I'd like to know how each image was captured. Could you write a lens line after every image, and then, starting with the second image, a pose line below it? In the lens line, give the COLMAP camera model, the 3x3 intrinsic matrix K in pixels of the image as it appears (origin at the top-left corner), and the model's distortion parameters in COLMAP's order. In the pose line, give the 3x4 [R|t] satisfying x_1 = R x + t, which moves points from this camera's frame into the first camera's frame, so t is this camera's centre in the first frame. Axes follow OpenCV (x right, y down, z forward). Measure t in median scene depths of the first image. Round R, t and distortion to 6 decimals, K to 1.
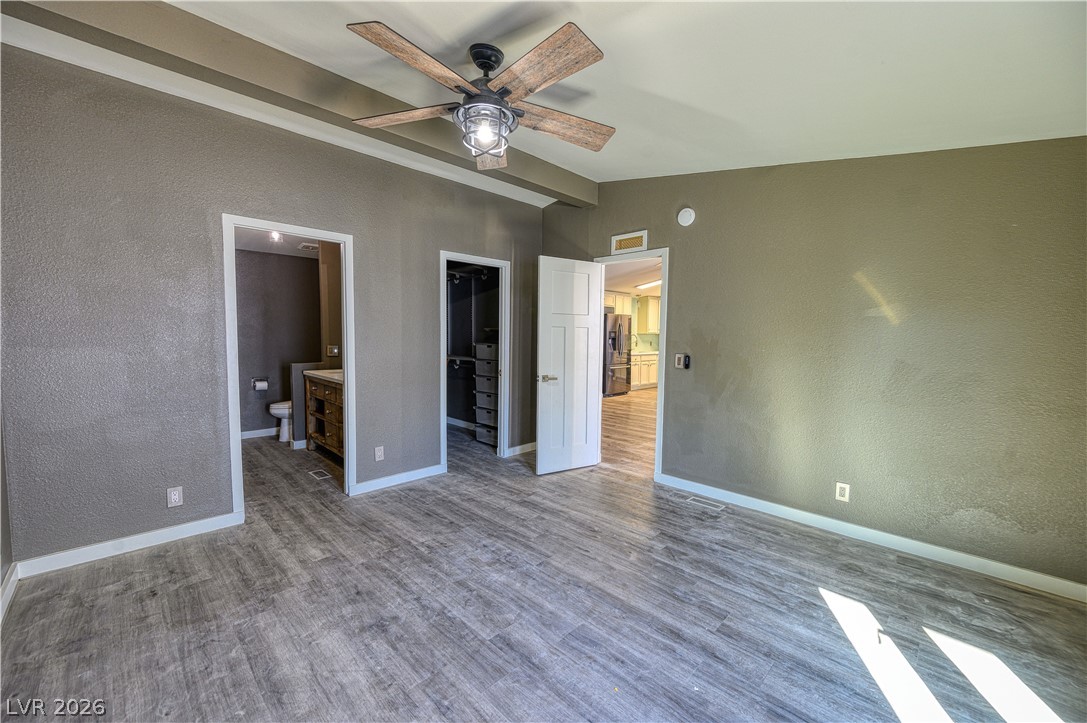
lens RADIAL K [[428.1, 0, 541.8], [0, 428.1, 365.3], [0, 0, 1]] dist [-0.000231, 0.000146]
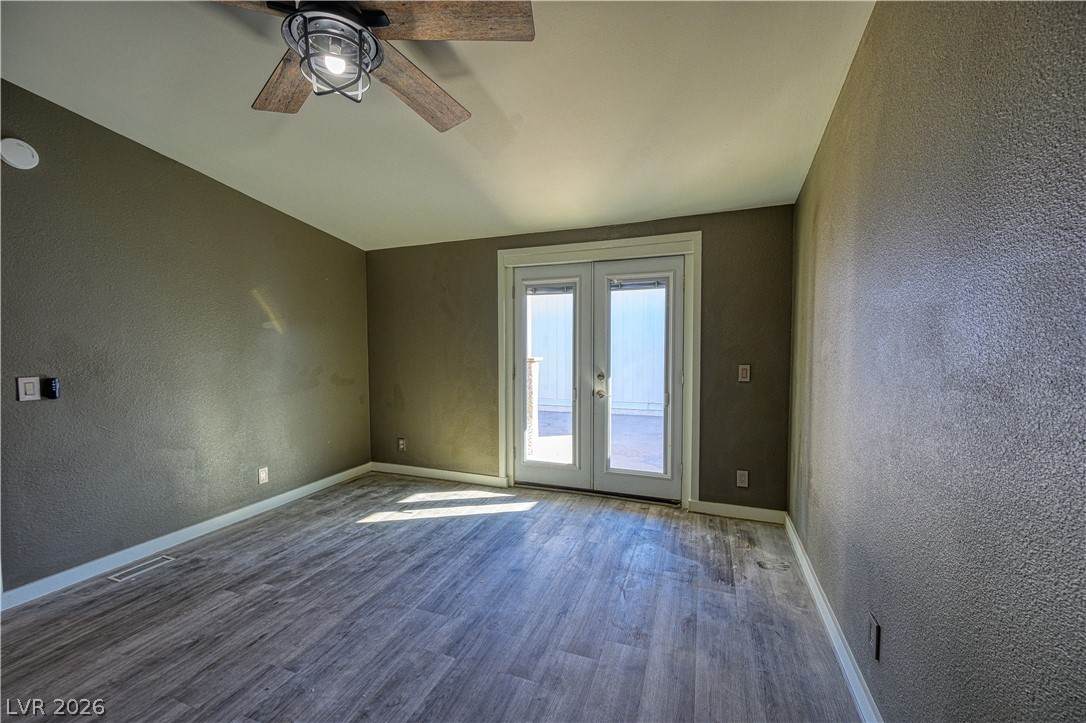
lens RADIAL K [[432.7, 0, 549.5], [0, 432.7, 361.2], [0, 0, 1]] dist [0.000236, -0.000418]
pose [[-0.420183, -0.045972, 0.906274, -0.825924], [0.068797, 0.994228, 0.082331, -0.074081], [-0.904828, 0.096943, -0.414595, 0.881367]]
